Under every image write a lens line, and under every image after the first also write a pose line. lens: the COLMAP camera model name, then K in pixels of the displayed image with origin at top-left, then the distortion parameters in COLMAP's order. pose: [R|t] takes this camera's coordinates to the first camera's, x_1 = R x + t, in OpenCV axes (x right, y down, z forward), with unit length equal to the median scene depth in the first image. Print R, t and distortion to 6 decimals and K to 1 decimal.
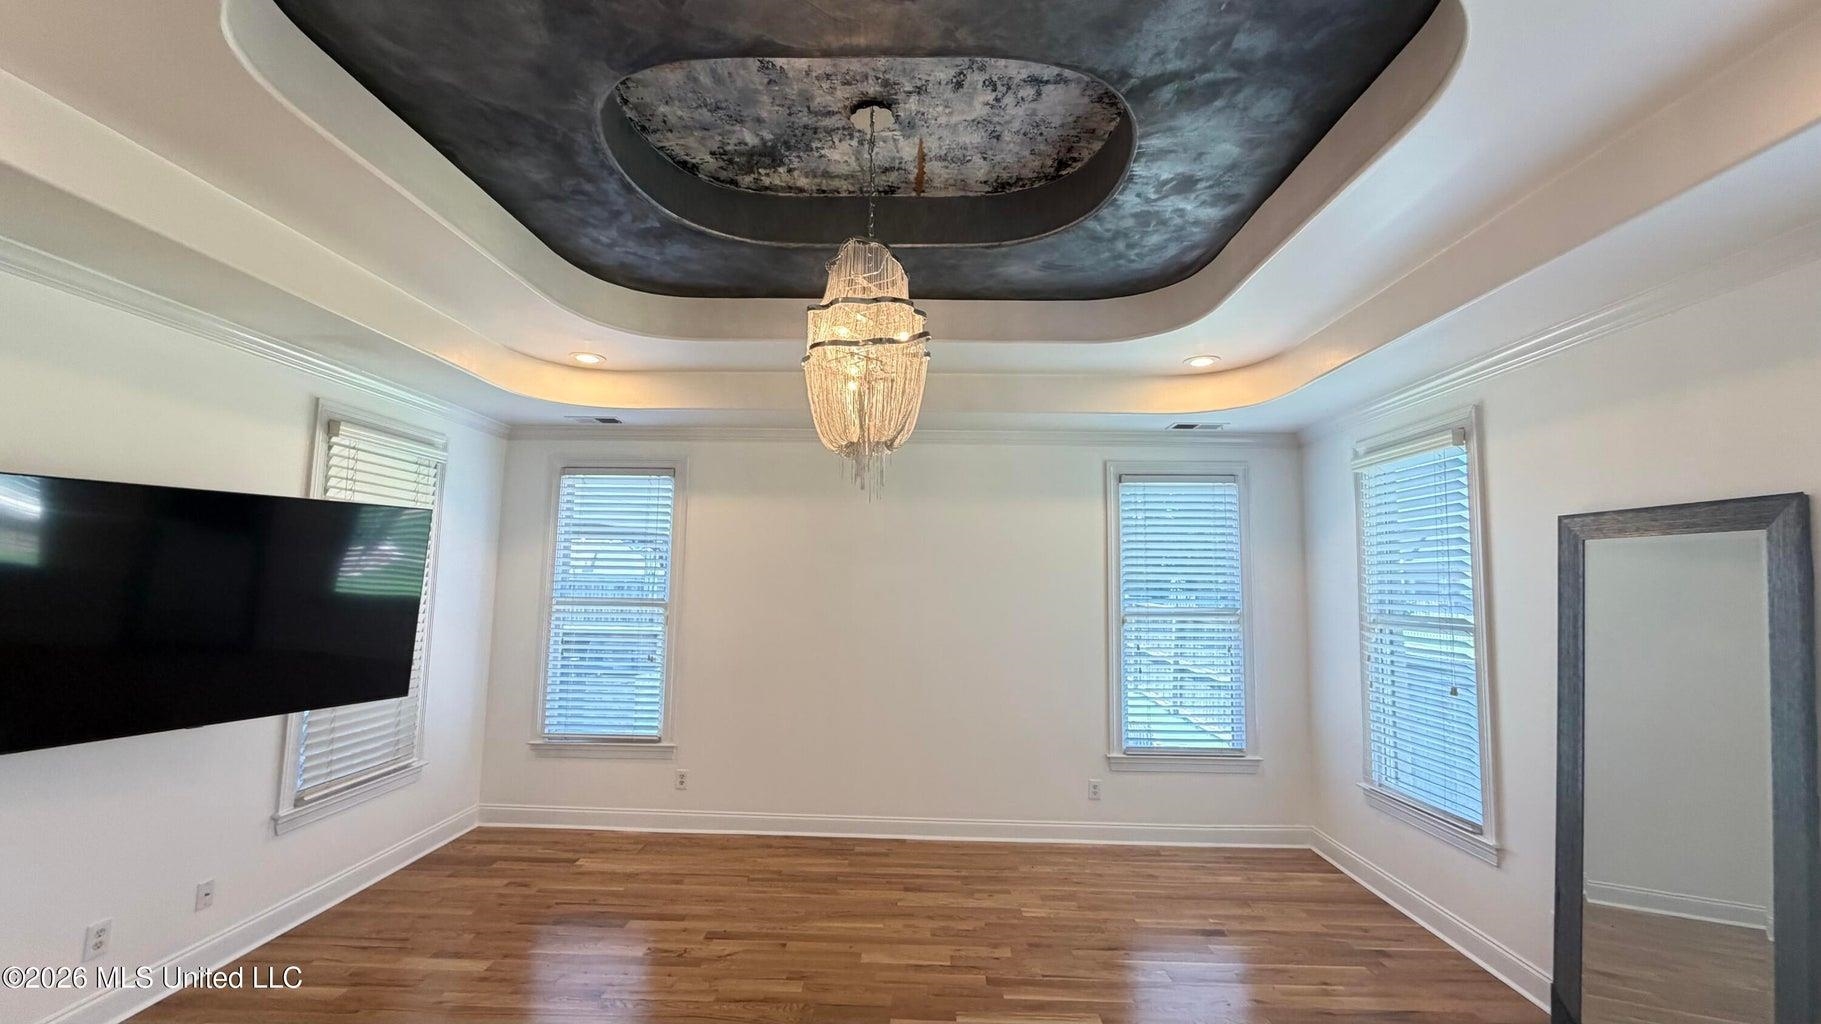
lens RADIAL K [[726.9, 0, 907.2], [0, 726.9, 513.7], [0, 0, 1]] dist [-0.000597, -0.000056]
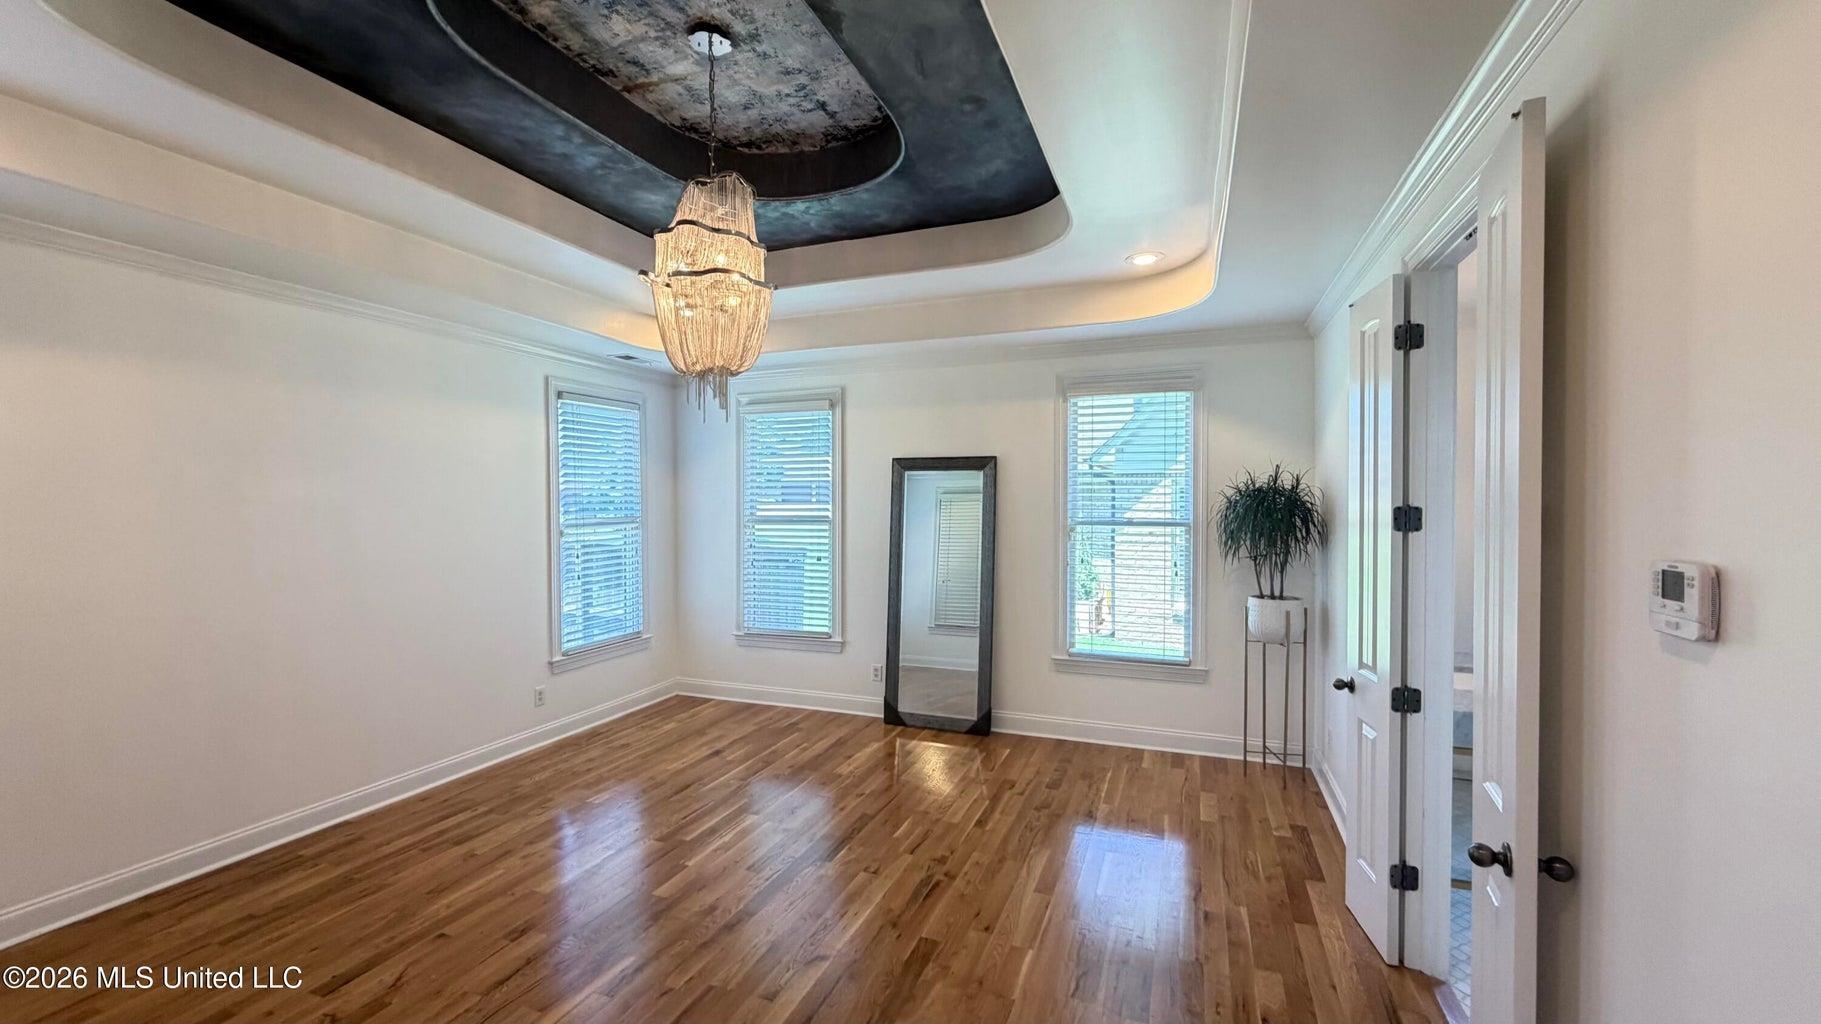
lens RADIAL K [[726.9, 0, 907.2], [0, 726.9, 513.7], [0, 0, 1]] dist [-0.000597, -0.000056]
pose [[0.337786, -0.033144, 0.940639, -0.627013], [-0.079737, 0.994779, 0.063685, 0.017032], [-0.937839, -0.096516, 0.333380, 0.226821]]
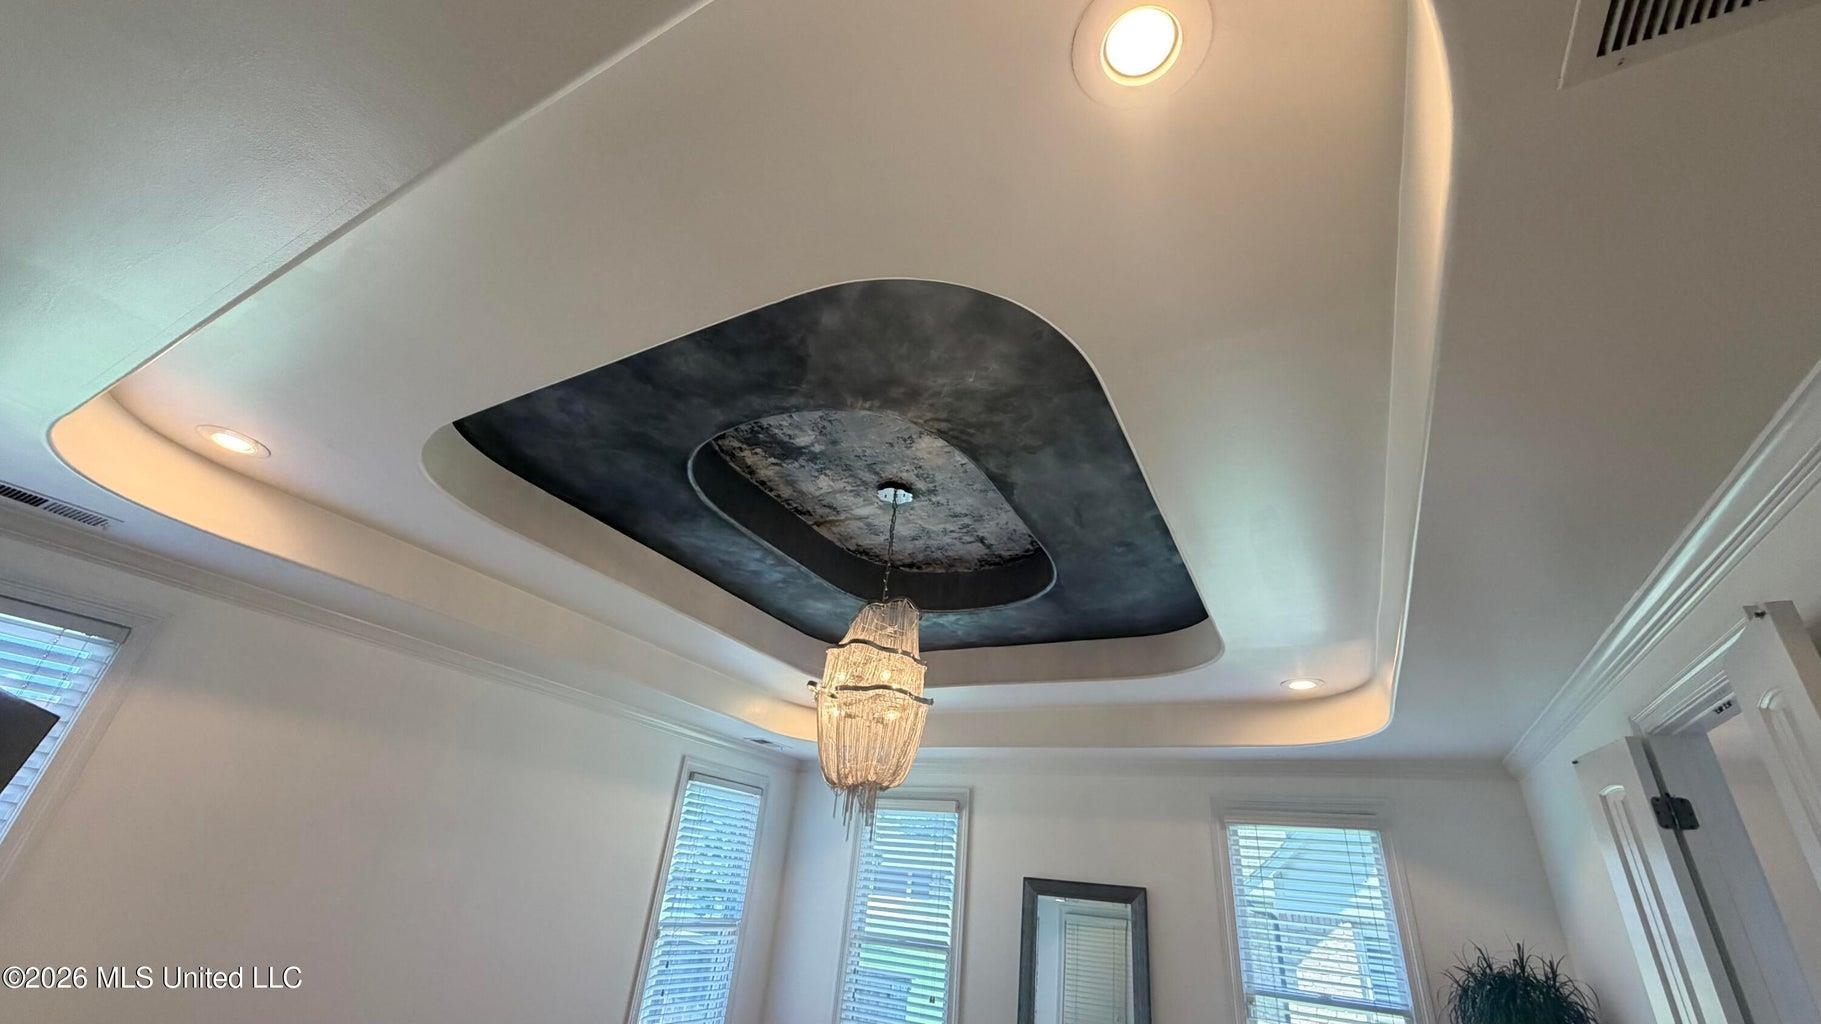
lens RADIAL K [[726.9, 0, 907.2], [0, 726.9, 513.7], [0, 0, 1]] dist [-0.000597, -0.000056]
pose [[0.454651, 0.435121, 0.777150, -0.651104], [-0.165021, 0.898591, -0.406574, -0.017097], [-0.875249, 0.056604, 0.480350, 0.268404]]
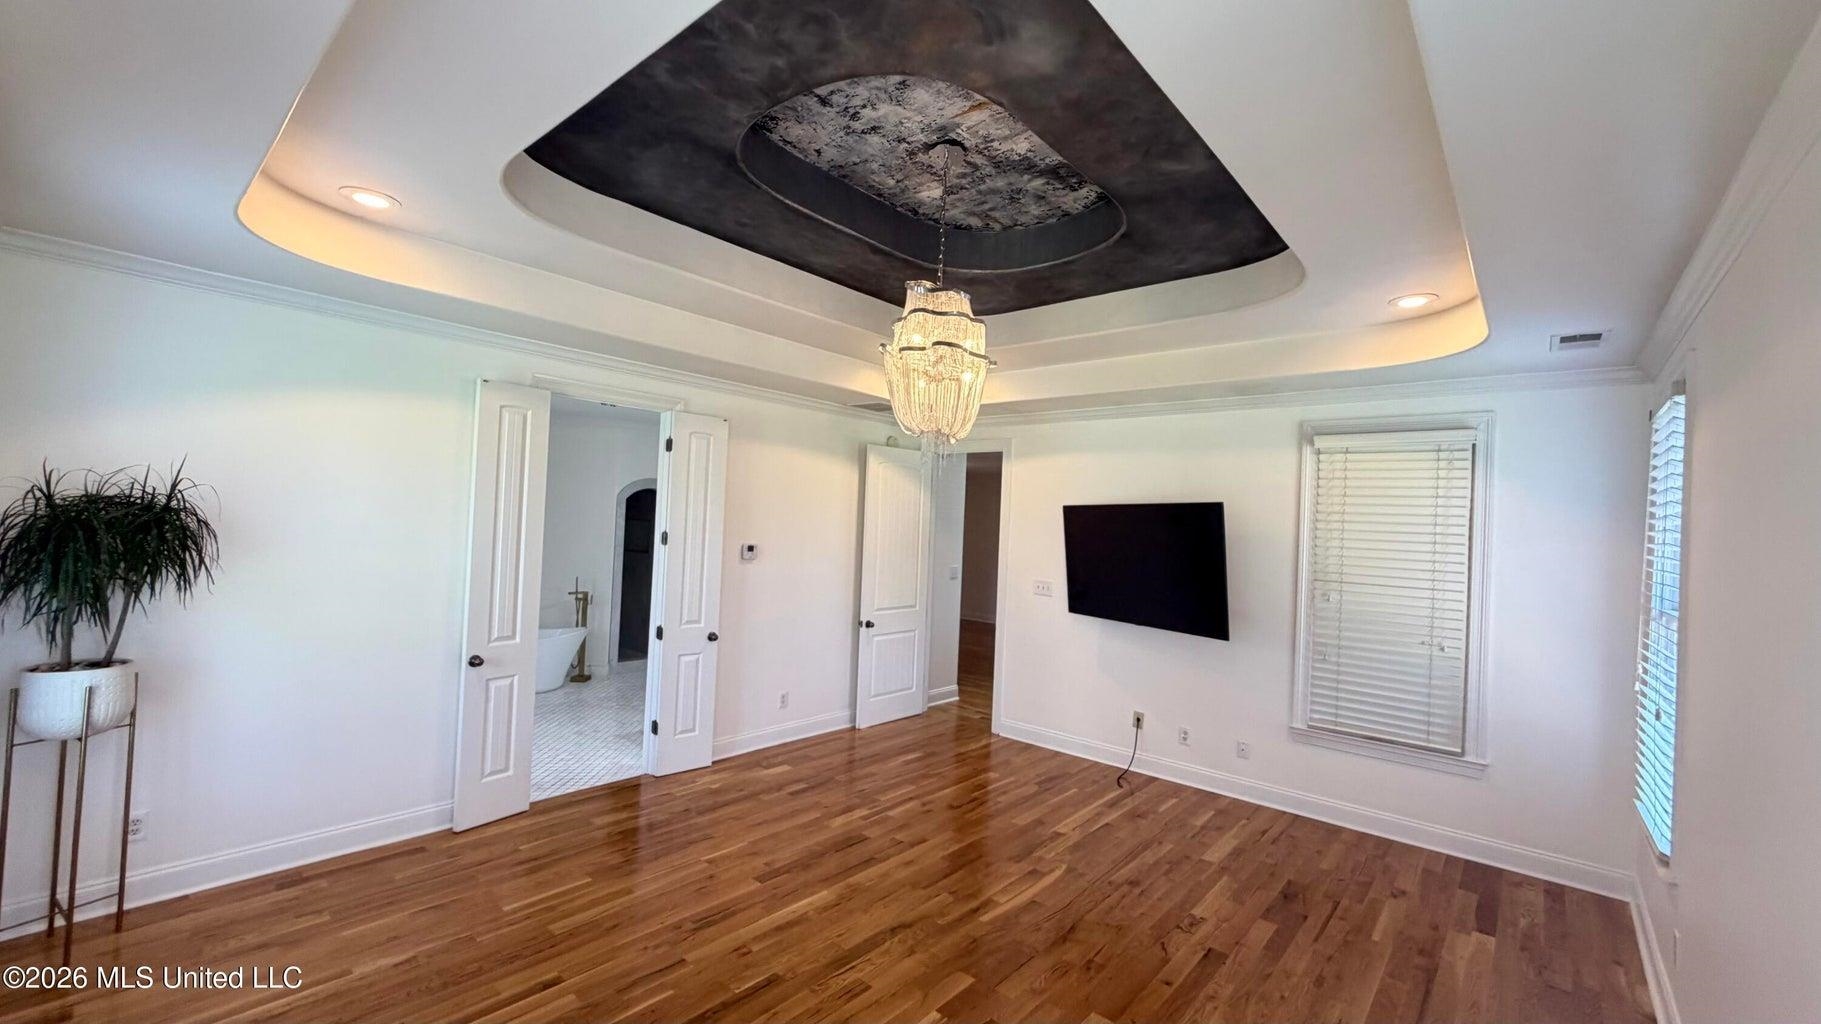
lens RADIAL K [[726.9, 0, 907.2], [0, 726.9, 513.7], [0, 0, 1]] dist [-0.000597, -0.000056]
pose [[-0.634390, -0.055519, -0.771016, 0.588734], [0.018364, 0.996054, -0.086834, 0.096152], [0.772795, -0.069246, -0.630867, 1.113241]]
